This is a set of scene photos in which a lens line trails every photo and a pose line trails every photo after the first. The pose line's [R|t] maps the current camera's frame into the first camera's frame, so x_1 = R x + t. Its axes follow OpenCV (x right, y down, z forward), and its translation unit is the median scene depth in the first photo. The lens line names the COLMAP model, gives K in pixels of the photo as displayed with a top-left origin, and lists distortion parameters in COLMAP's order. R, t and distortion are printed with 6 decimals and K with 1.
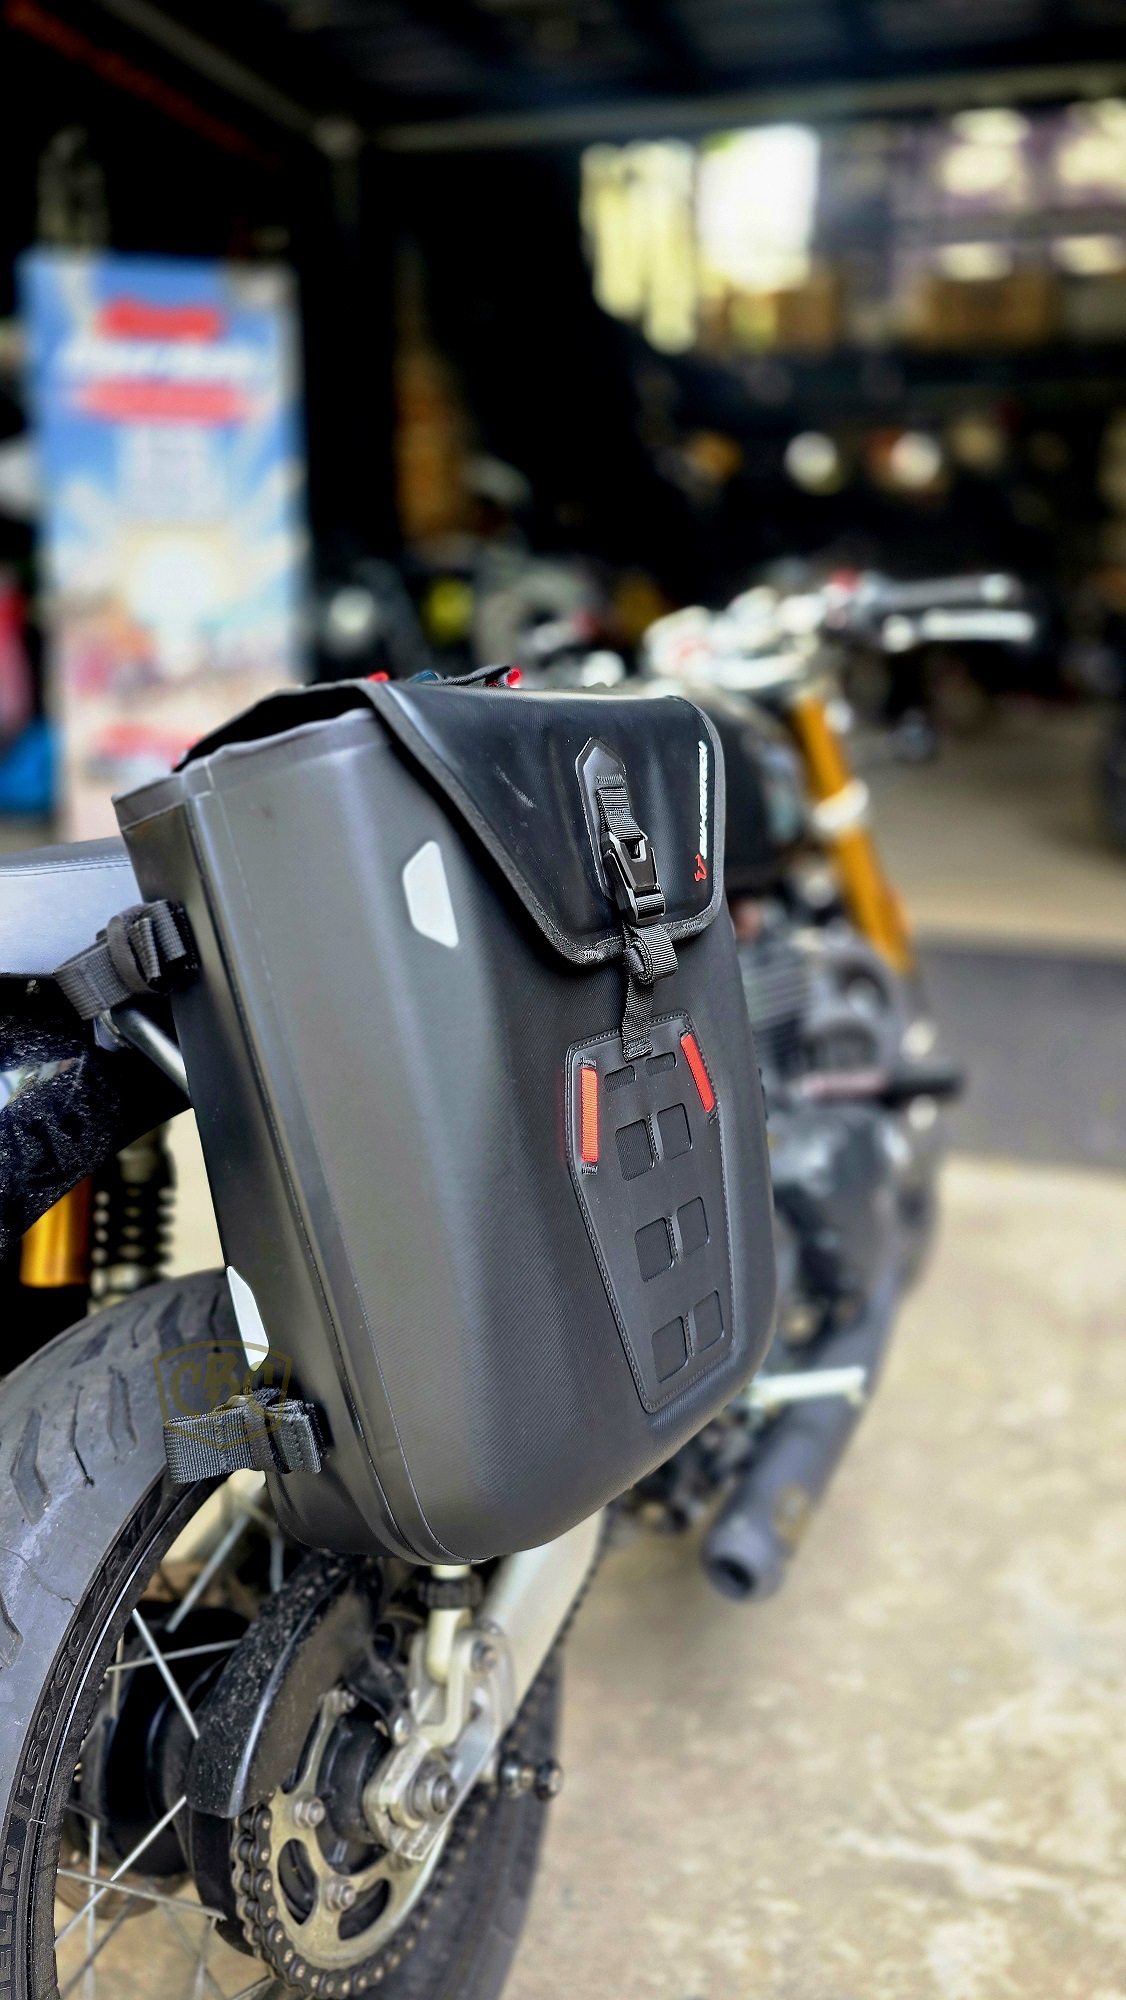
lens RADIAL K [[1391.0, 0, 563.0], [0, 1391.0, 1000.0], [0, 0, 1]] dist [-0.001312, -0.001701]
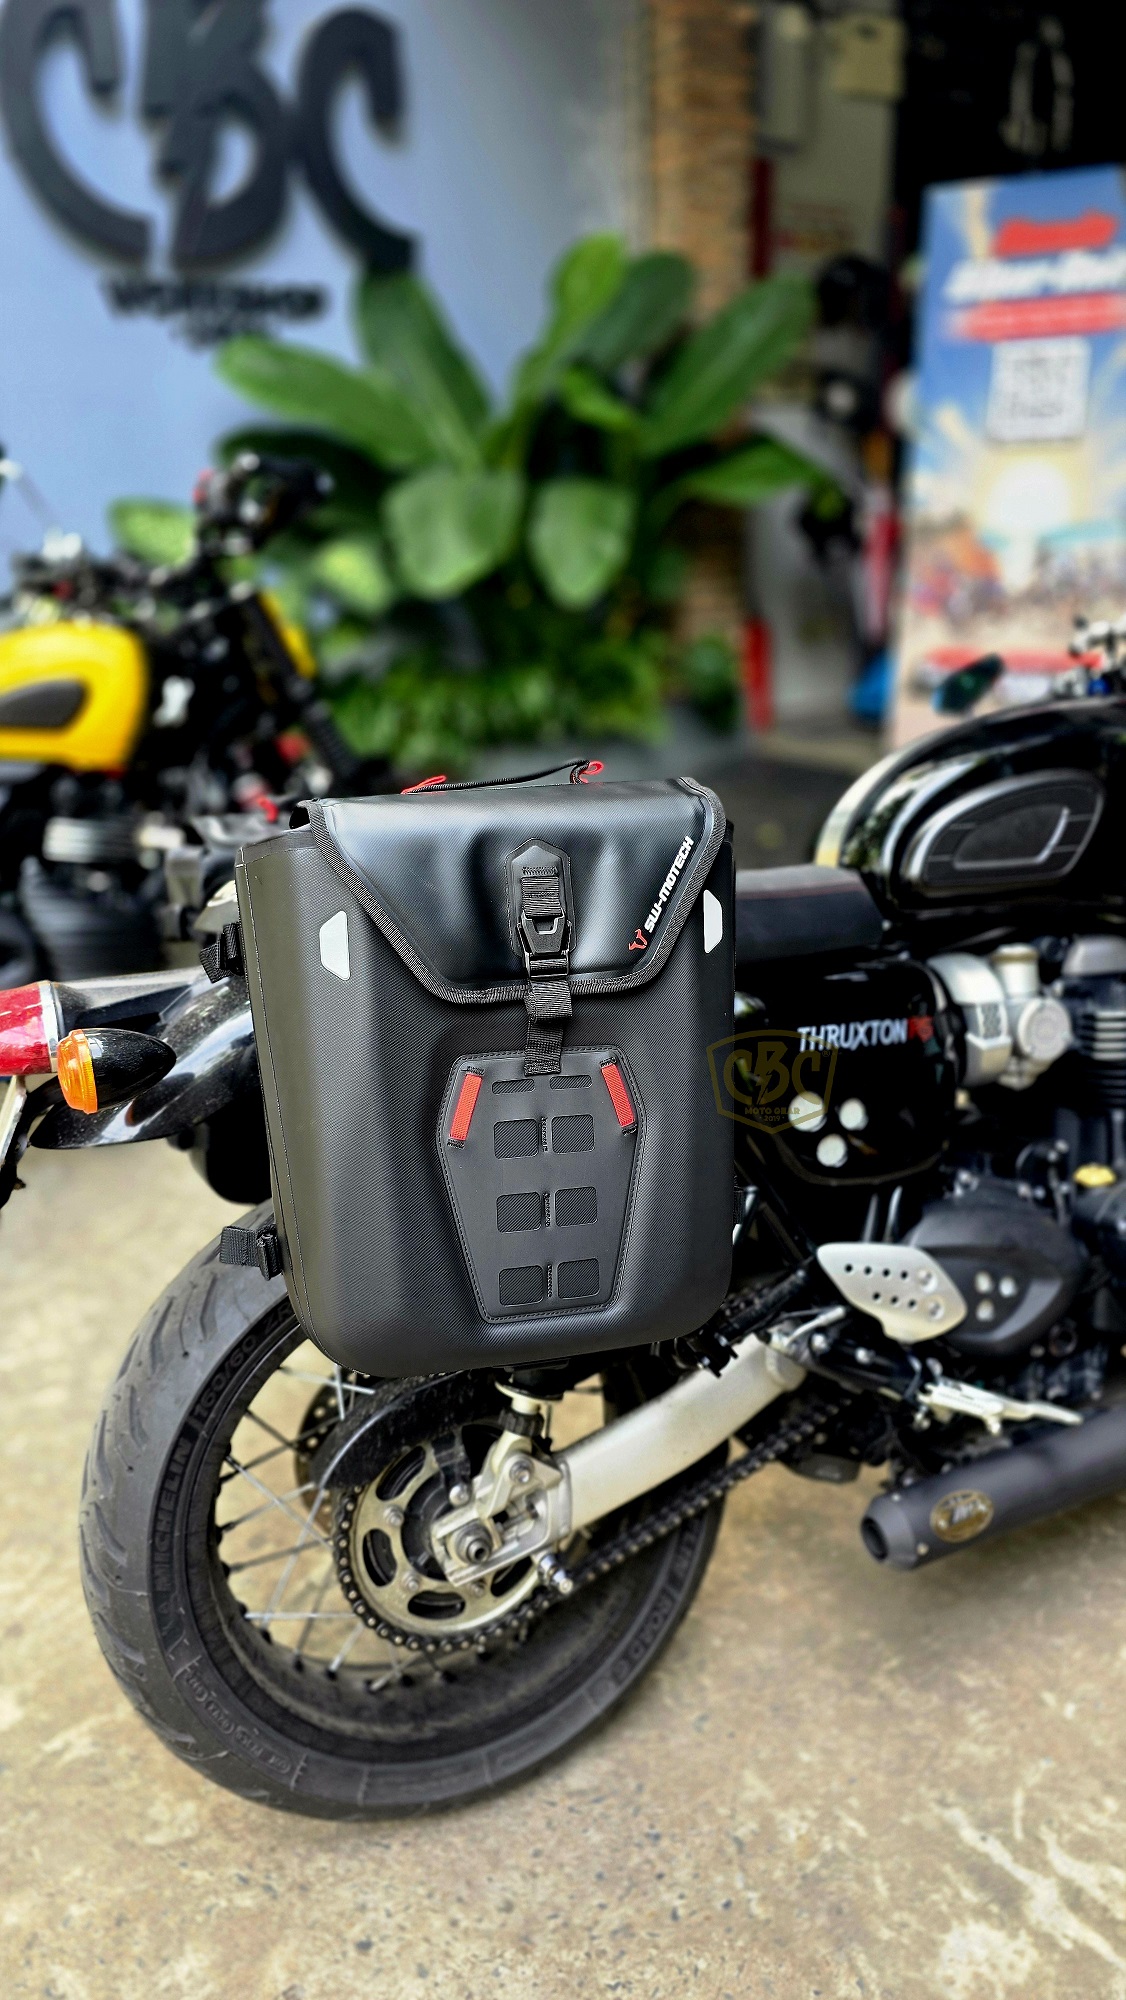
lens RADIAL K [[1377.4, 0, 533.7], [0, 1377.4, 989.7], [0, 0, 1]] dist [0.006058, -0.005464]
pose [[0.763214, 0.180273, -0.620489, 0.532025], [-0.129741, 0.983490, 0.126152, -0.127974], [0.632986, -0.015778, 0.774002, -0.028741]]
